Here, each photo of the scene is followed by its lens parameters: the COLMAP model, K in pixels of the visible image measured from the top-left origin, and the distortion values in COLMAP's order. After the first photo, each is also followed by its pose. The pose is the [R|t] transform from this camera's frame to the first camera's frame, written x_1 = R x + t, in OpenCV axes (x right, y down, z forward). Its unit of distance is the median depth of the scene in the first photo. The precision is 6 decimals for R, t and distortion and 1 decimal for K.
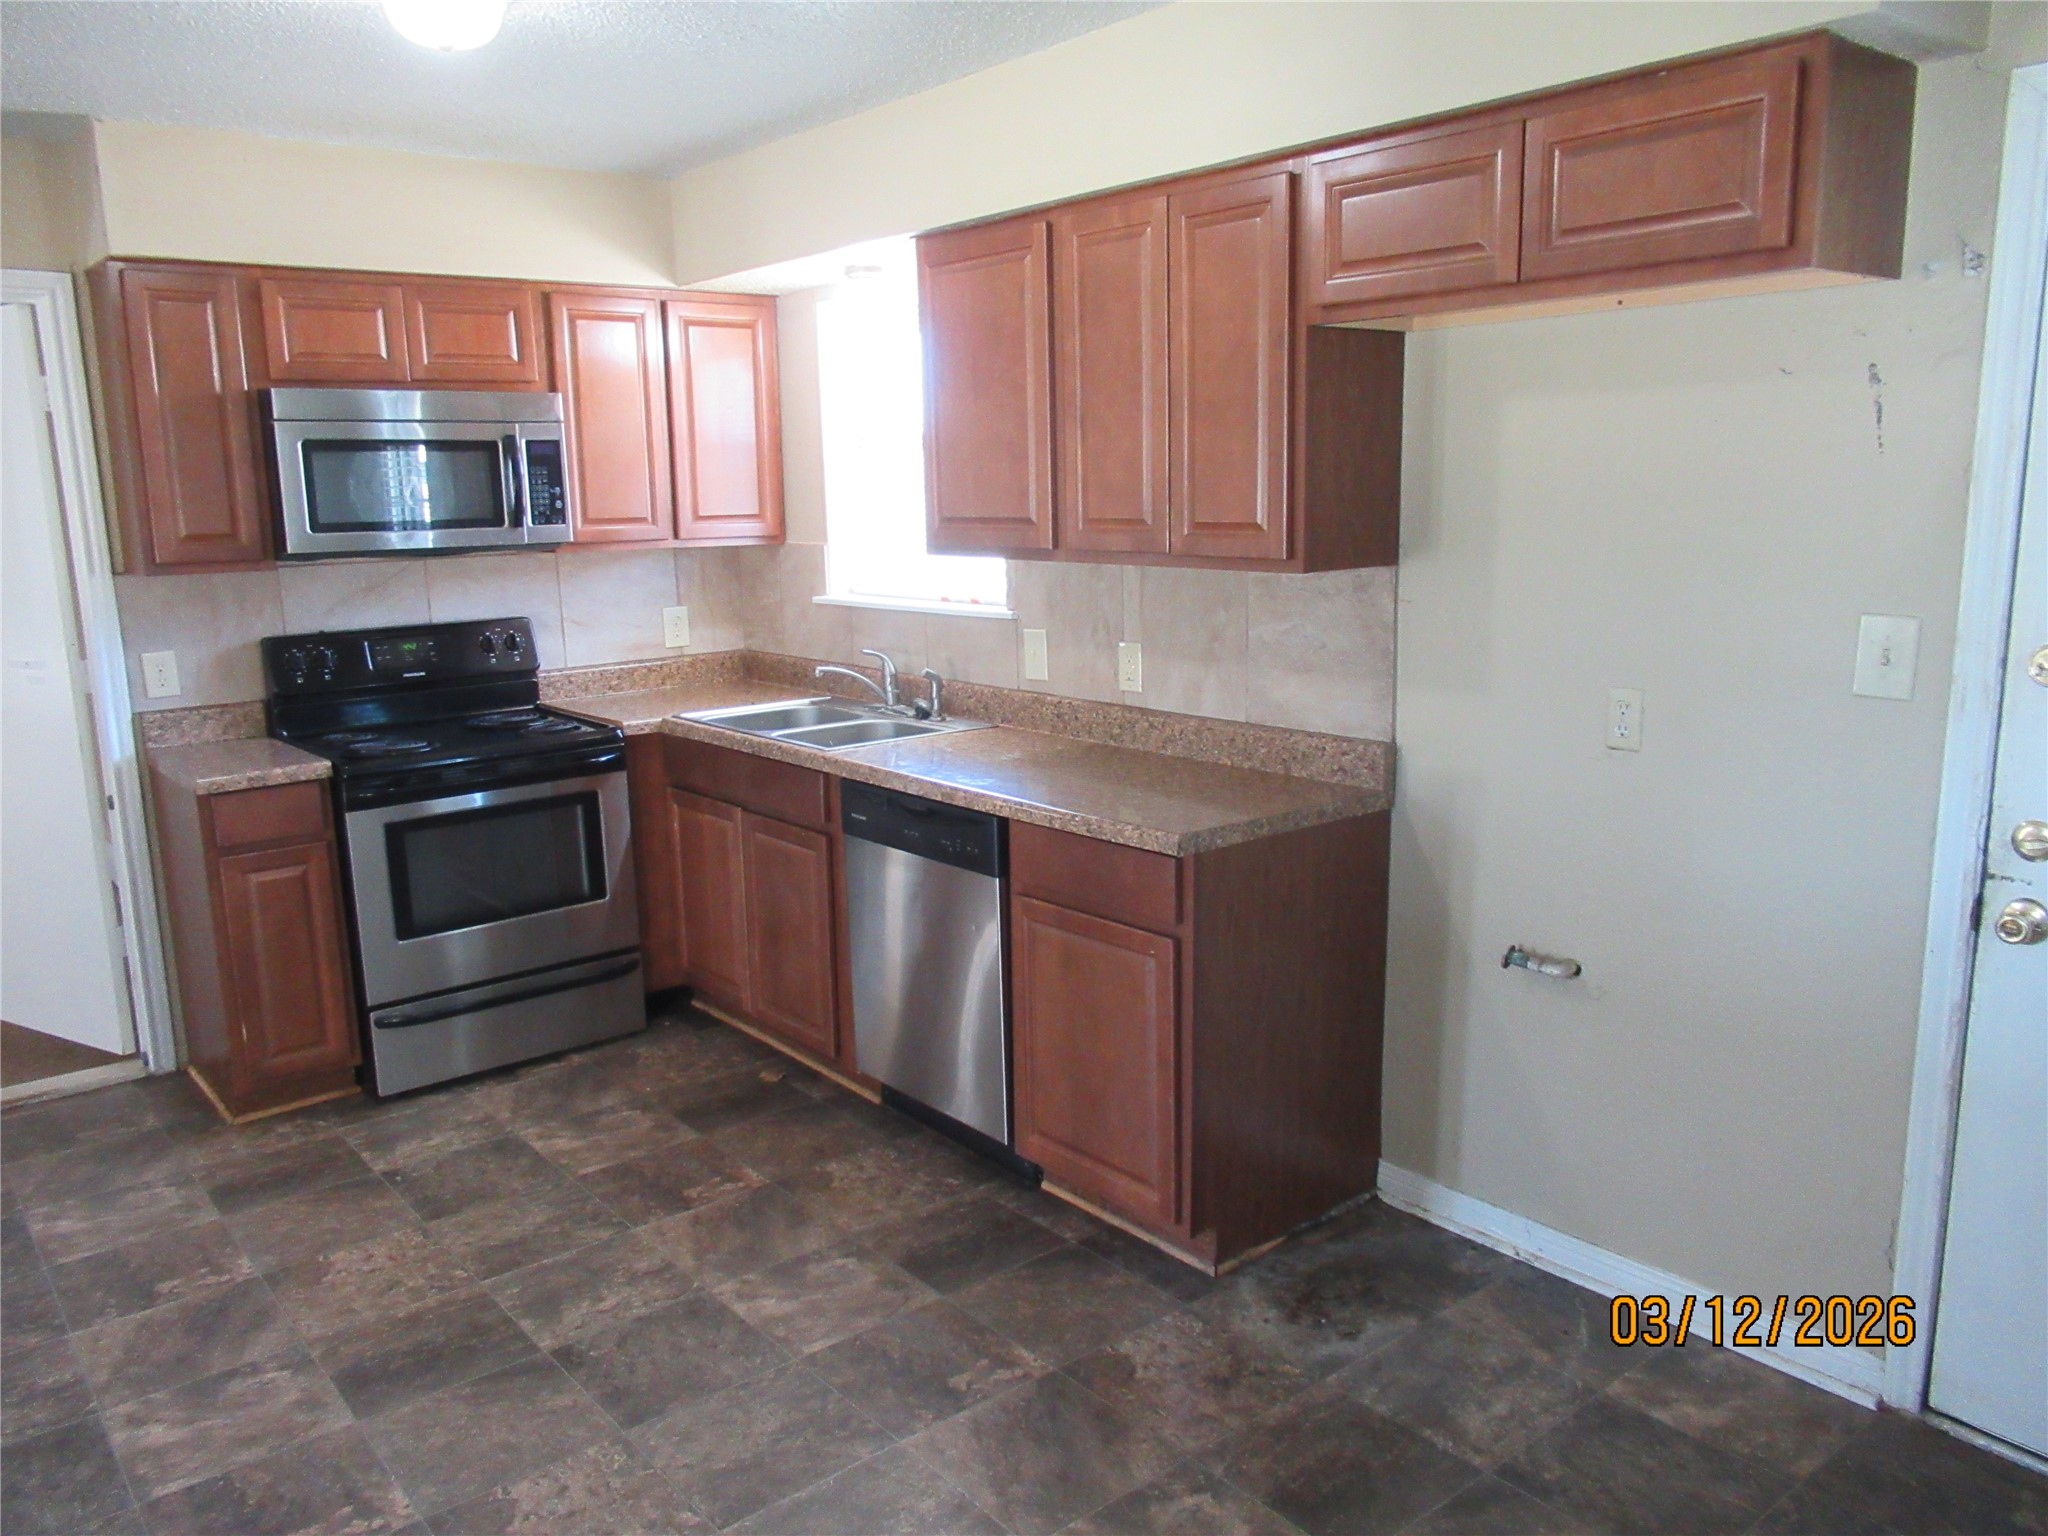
lens RADIAL K [[1533.6, 0, 1024.0], [0, 1533.6, 768.0], [0, 0, 1]] dist [-0.003862, 0.001247]
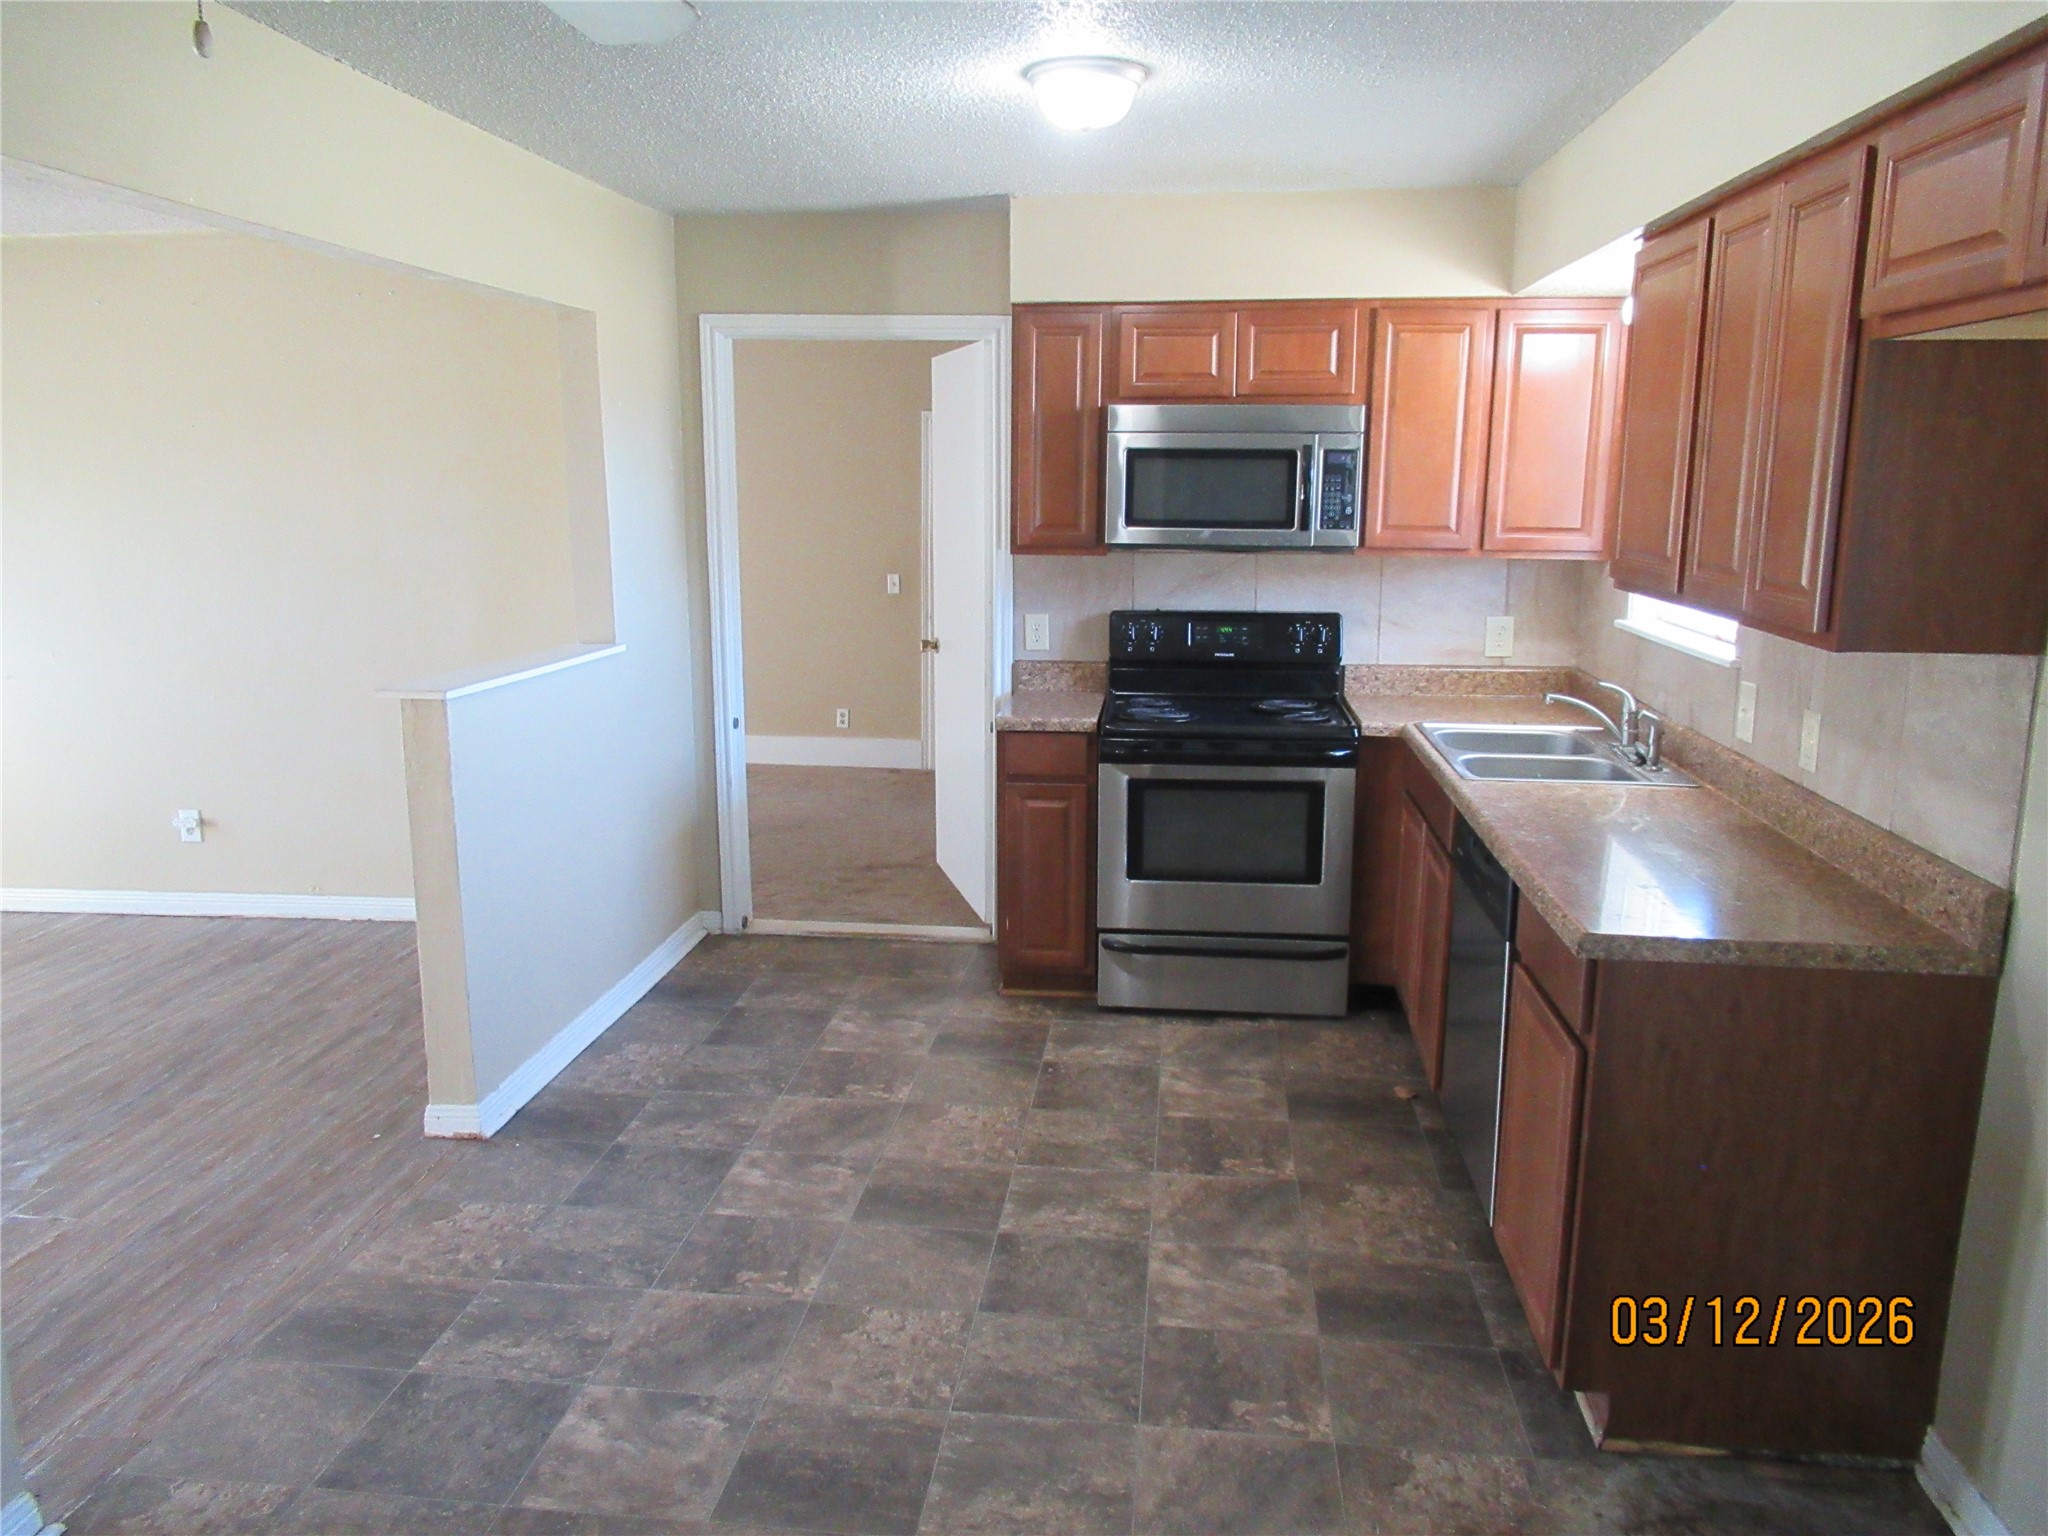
lens RADIAL K [[1533.6, 0, 1024.0], [0, 1533.6, 768.0], [0, 0, 1]] dist [-0.003862, 0.001247]
pose [[0.697925, 0.162479, -0.697496, 0.345535], [-0.152308, 0.985319, 0.077124, -0.049802], [0.699788, 0.052408, 0.712426, 0.109635]]
